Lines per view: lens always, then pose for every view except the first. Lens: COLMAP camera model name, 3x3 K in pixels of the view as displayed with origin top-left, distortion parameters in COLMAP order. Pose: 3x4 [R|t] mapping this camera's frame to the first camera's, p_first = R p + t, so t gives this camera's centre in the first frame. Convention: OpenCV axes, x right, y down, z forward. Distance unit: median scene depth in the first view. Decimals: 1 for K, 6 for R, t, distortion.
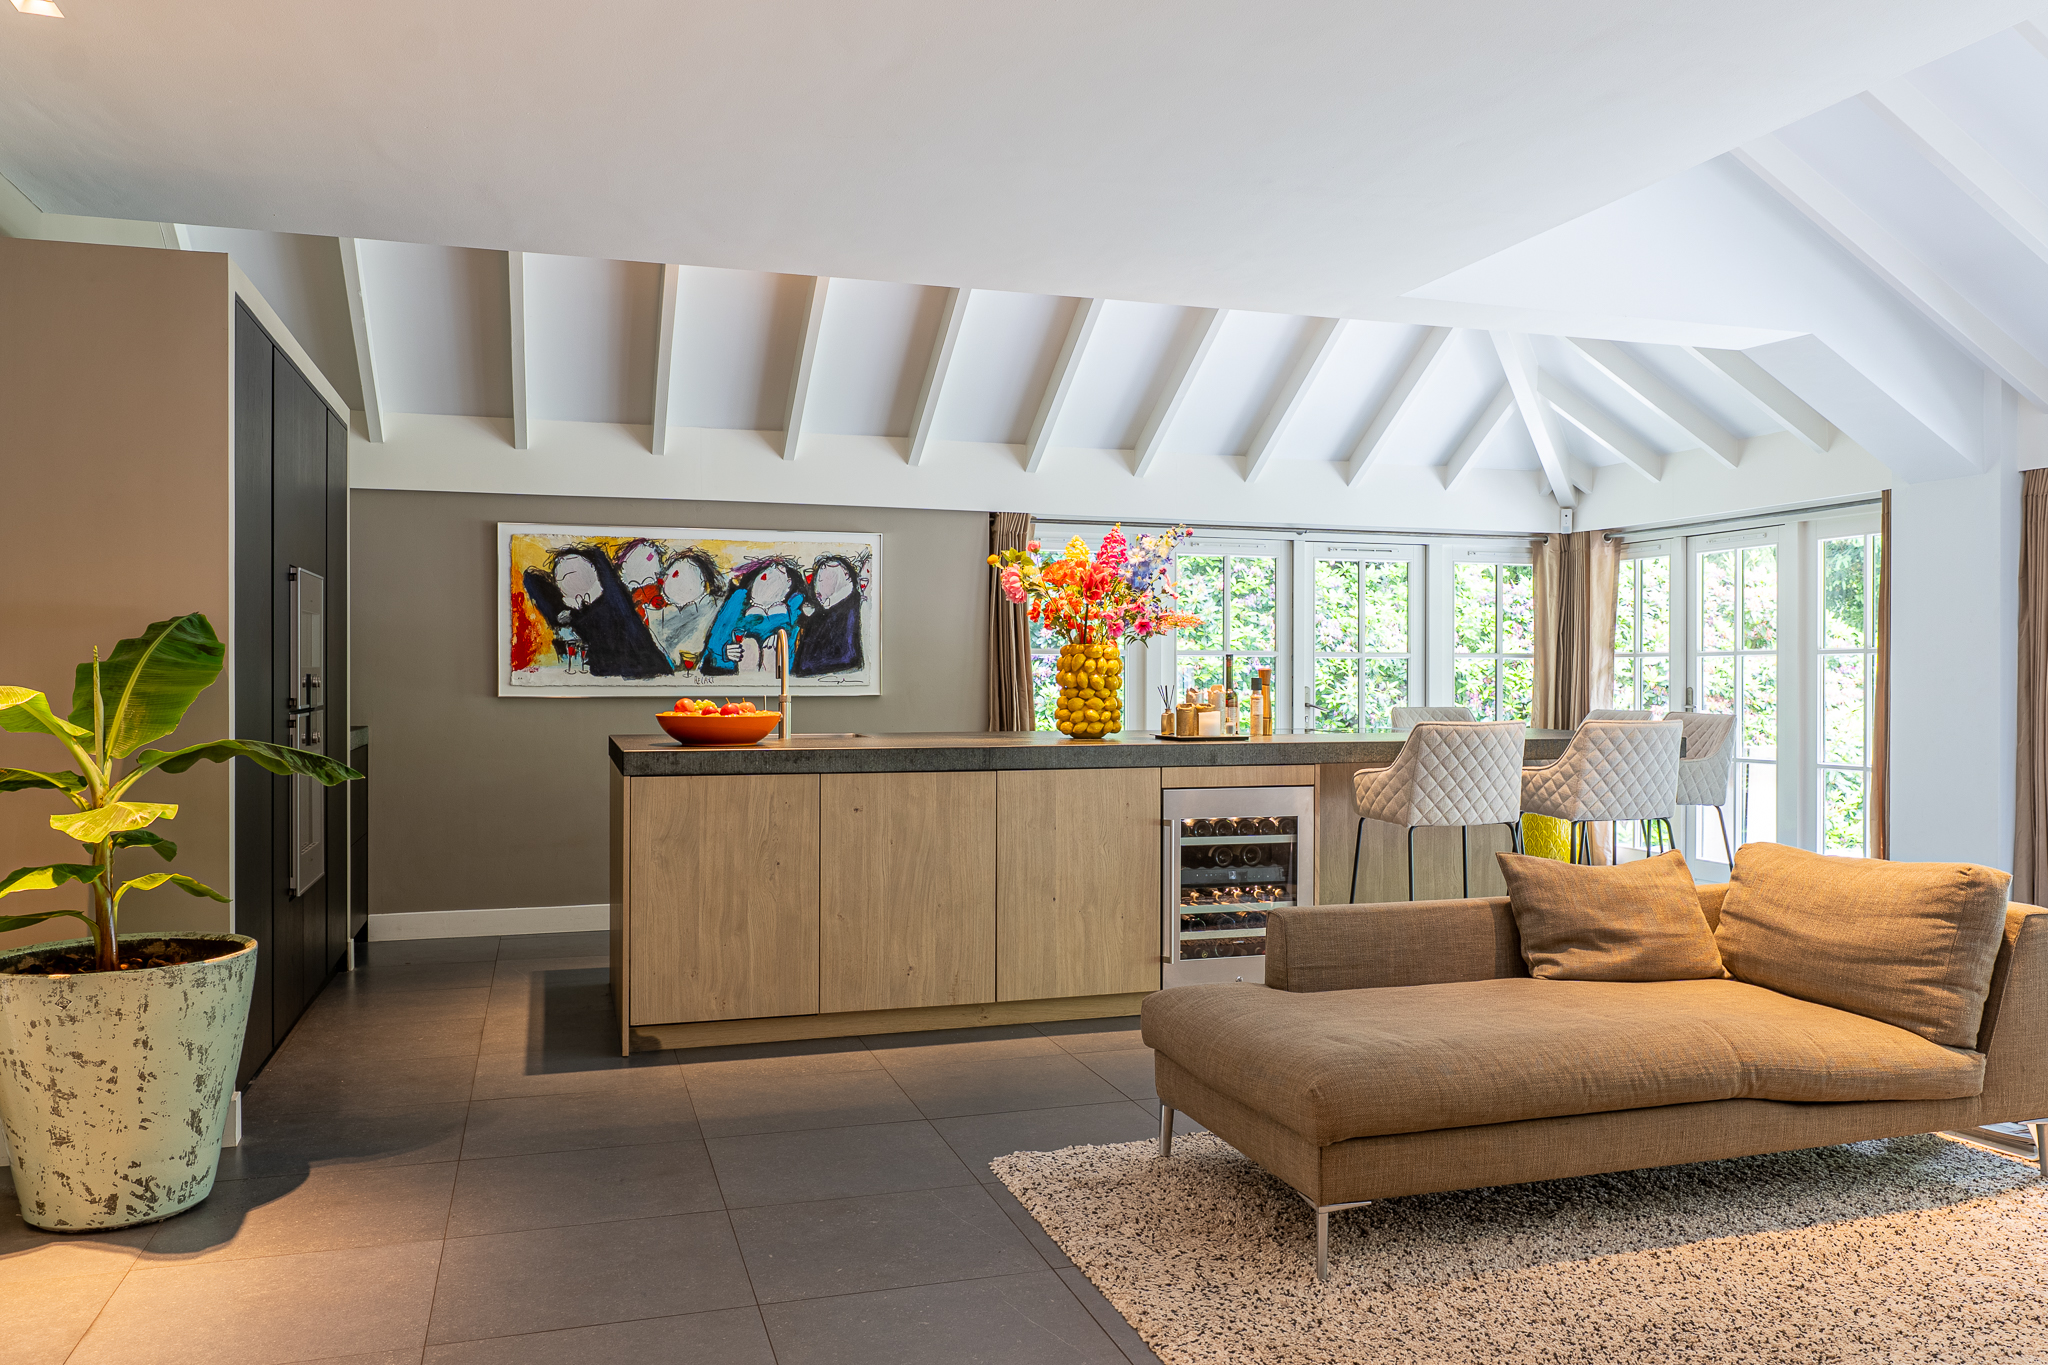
lens RADIAL K [[1637.8, 0, 1140.5], [0, 1637.8, 682.6], [0, 0, 1]] dist [-0.001471, 0.004631]
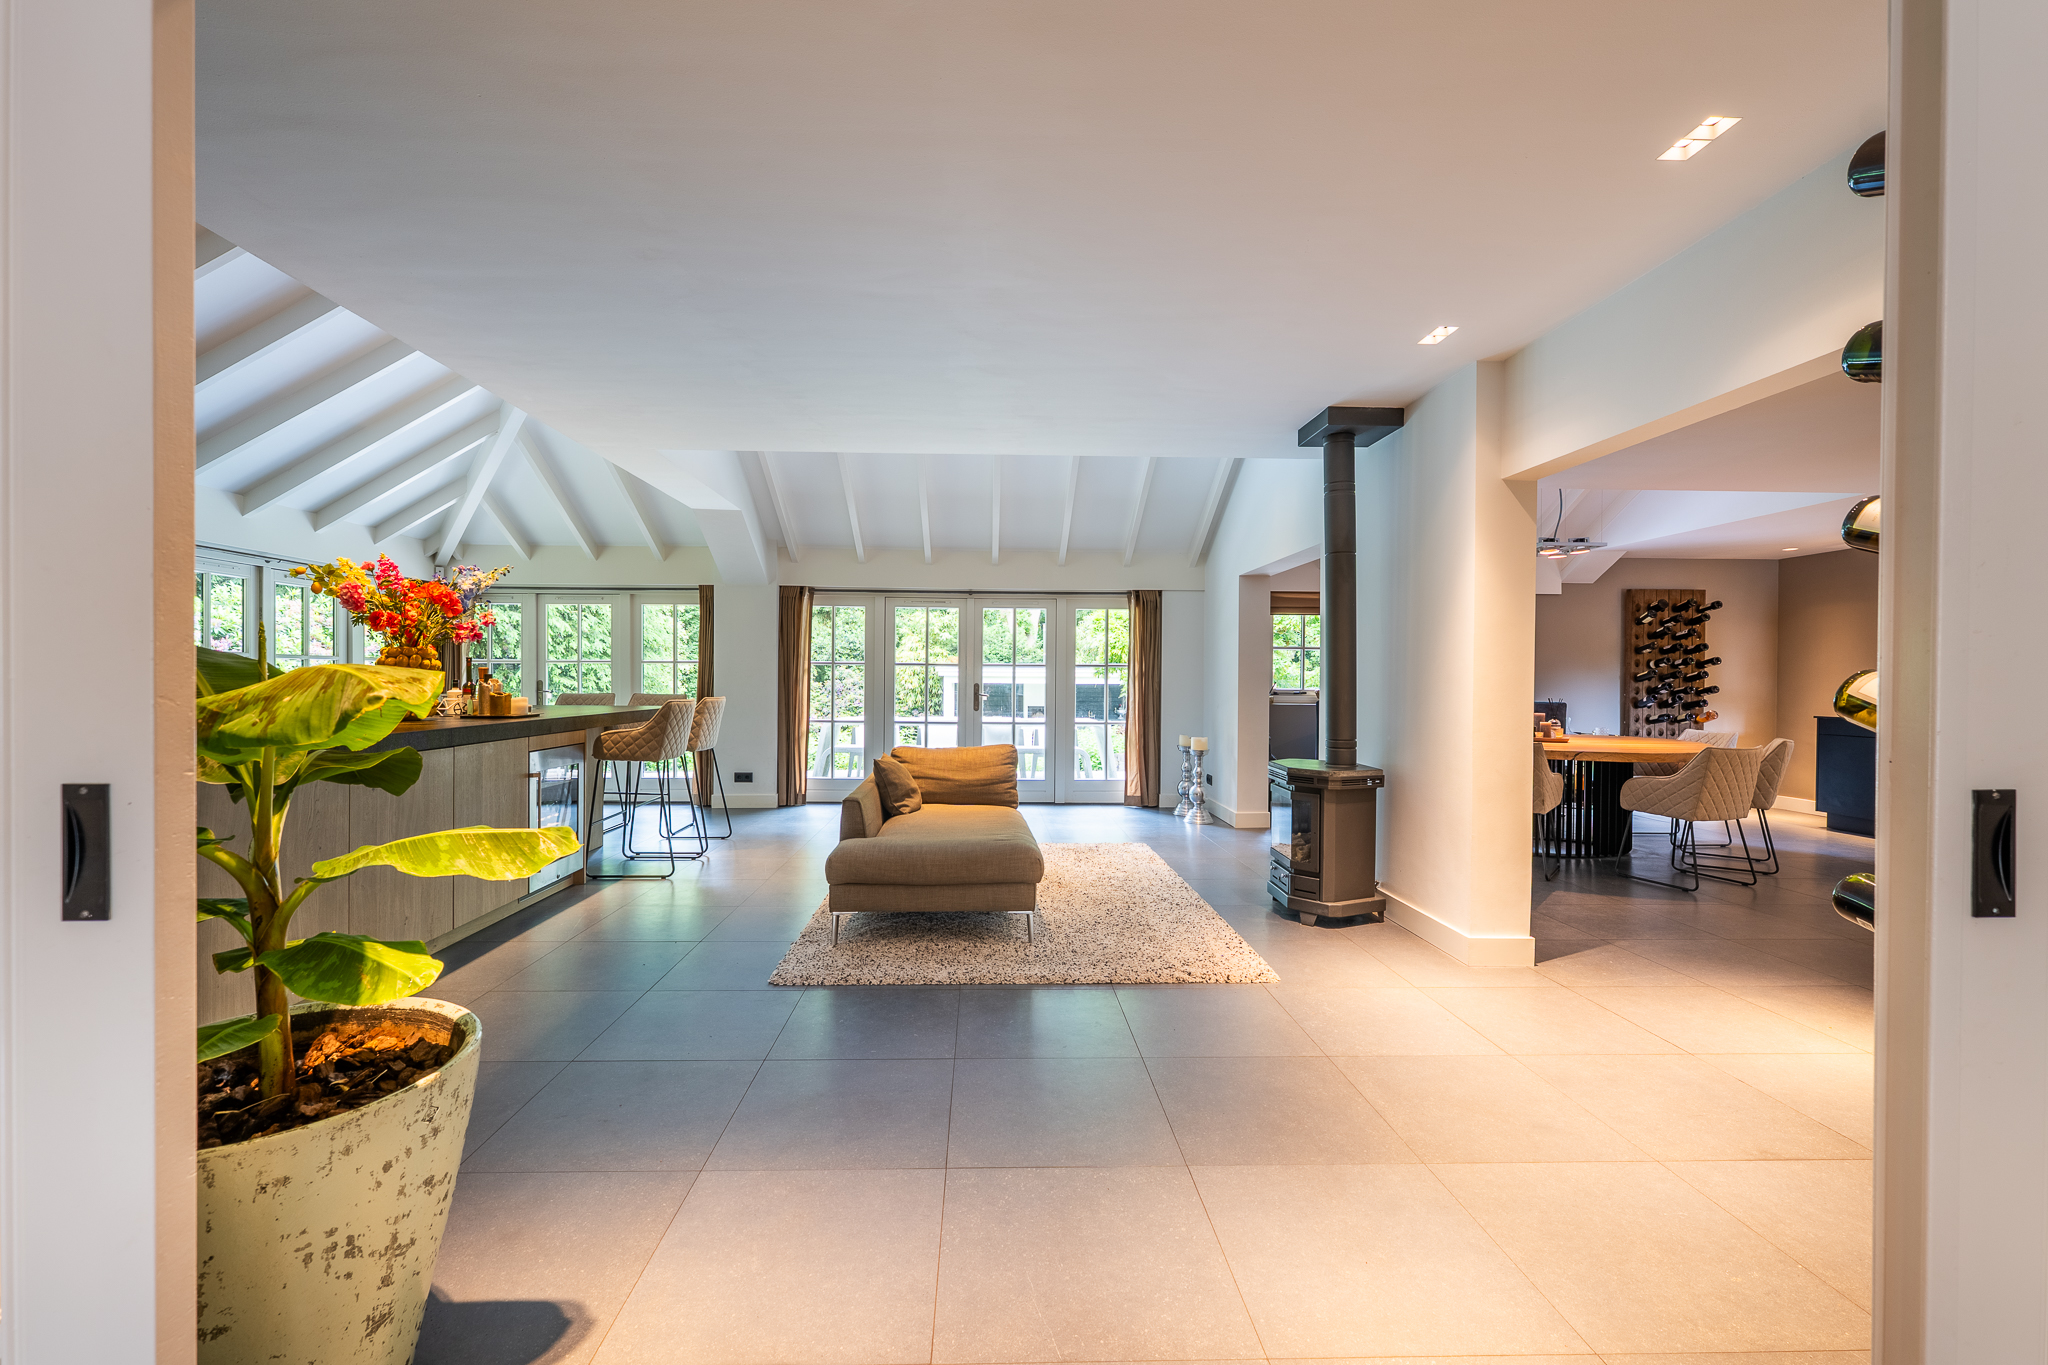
lens RADIAL K [[847.6, 0, 1001.9], [0, 847.6, 694.1], [0, 0, 1]] dist [0.001334, 0.000113]
pose [[0.305793, -0.017847, 0.951931, -0.423854], [0.000750, 0.999829, 0.018504, 0.000995], [-0.952098, -0.004944, 0.305754, 0.291706]]
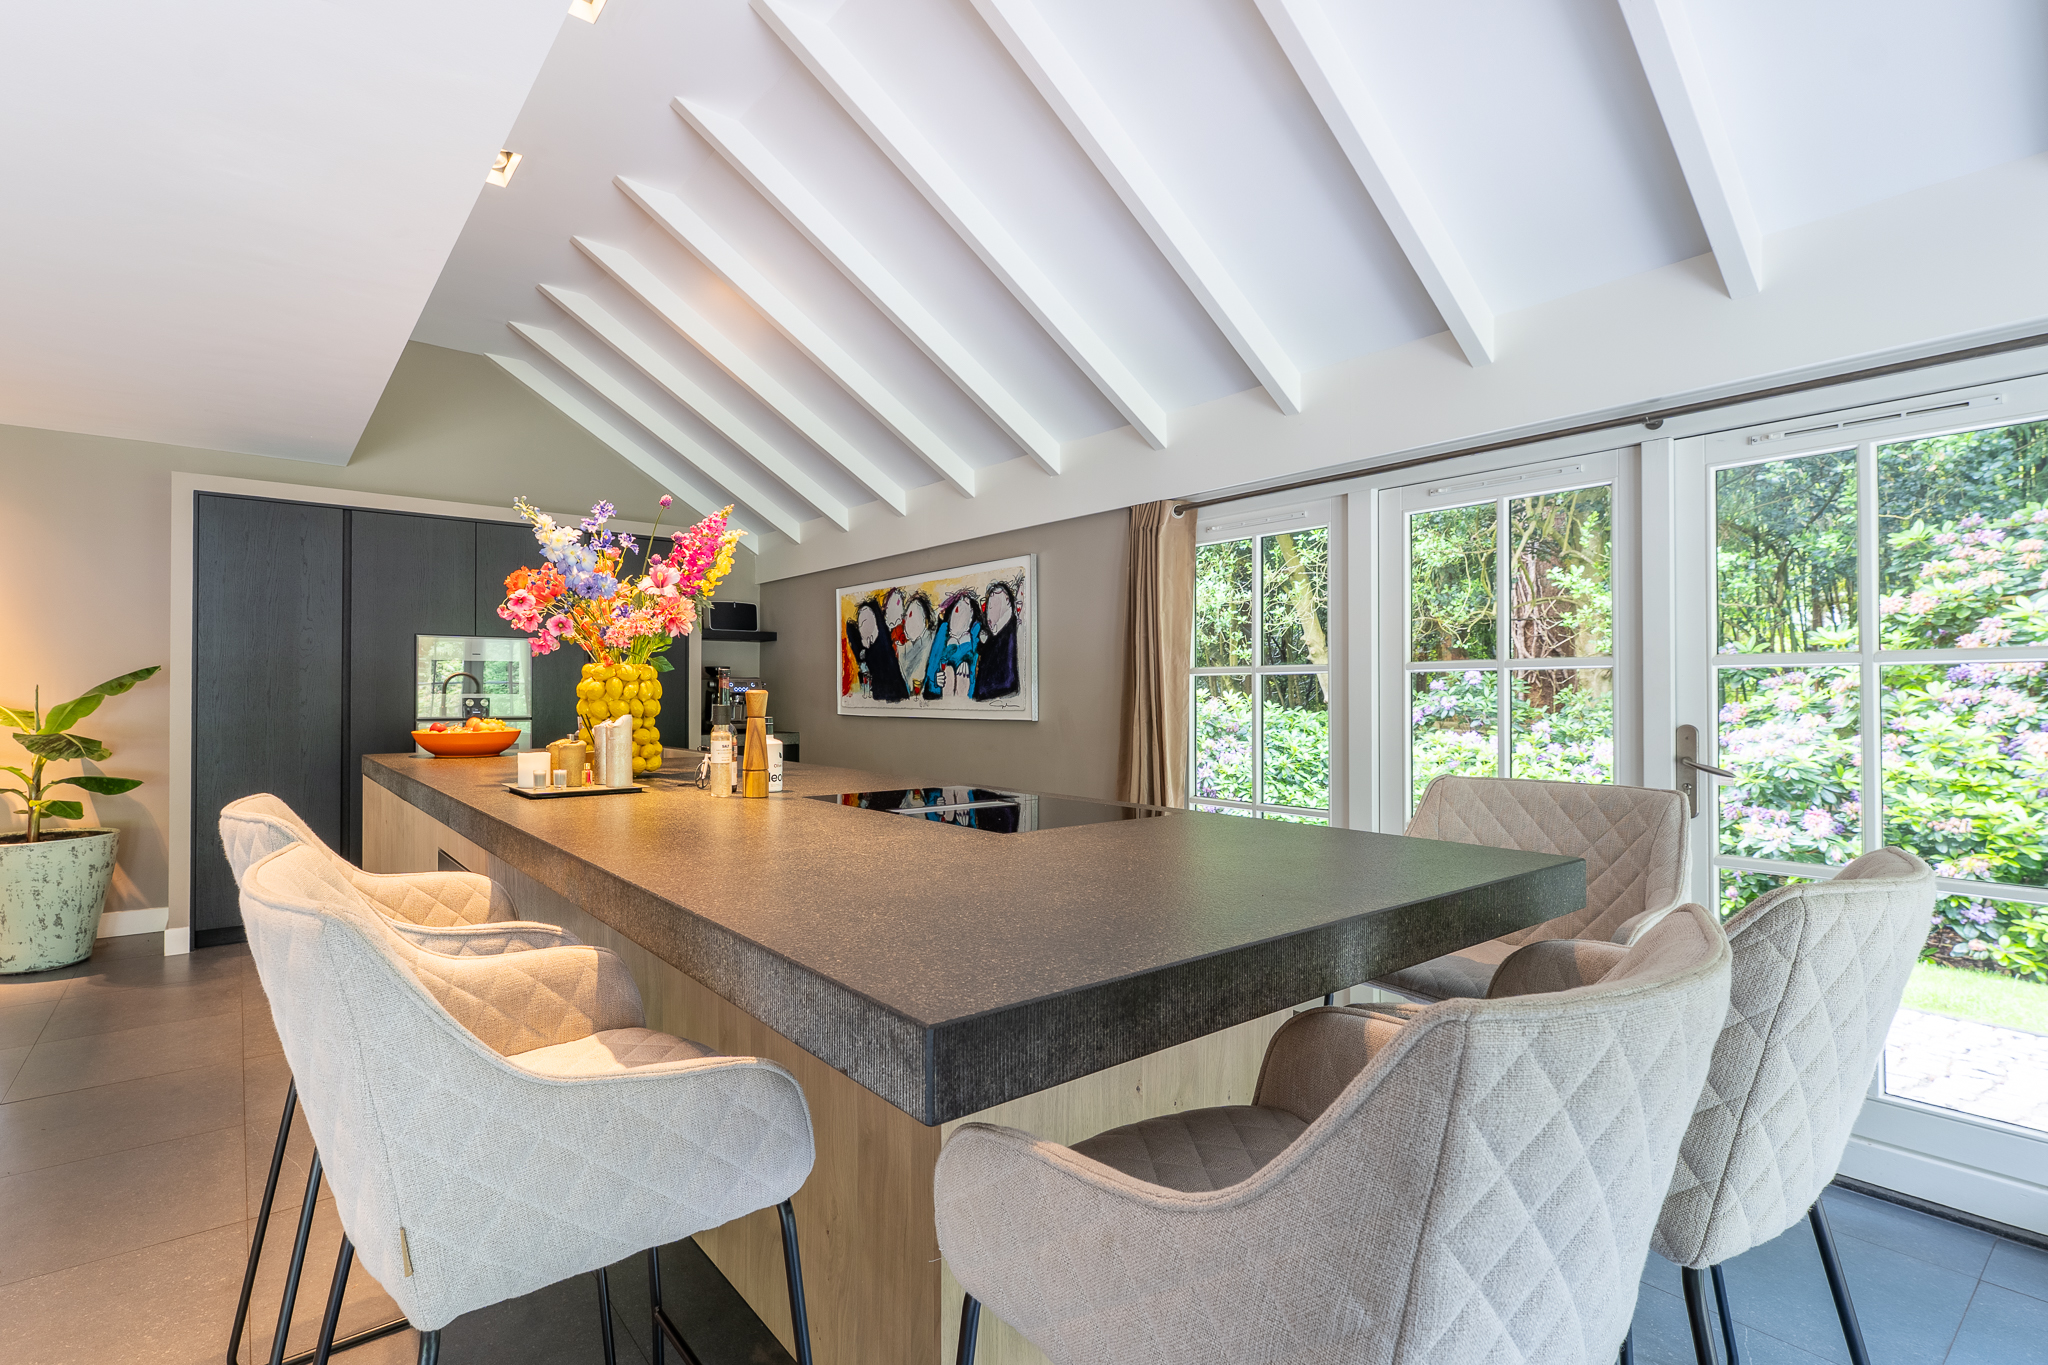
lens RADIAL K [[839.2, 0, 1033.1], [0, 839.2, 681.5], [0, 0, 1]] dist [0.000697, 0.000000]
pose [[0.405068, -0.015626, -0.914153, 0.314460], [-0.003390, 0.999821, -0.018592, -0.006631], [0.914280, 0.010630, 0.404943, 0.855601]]
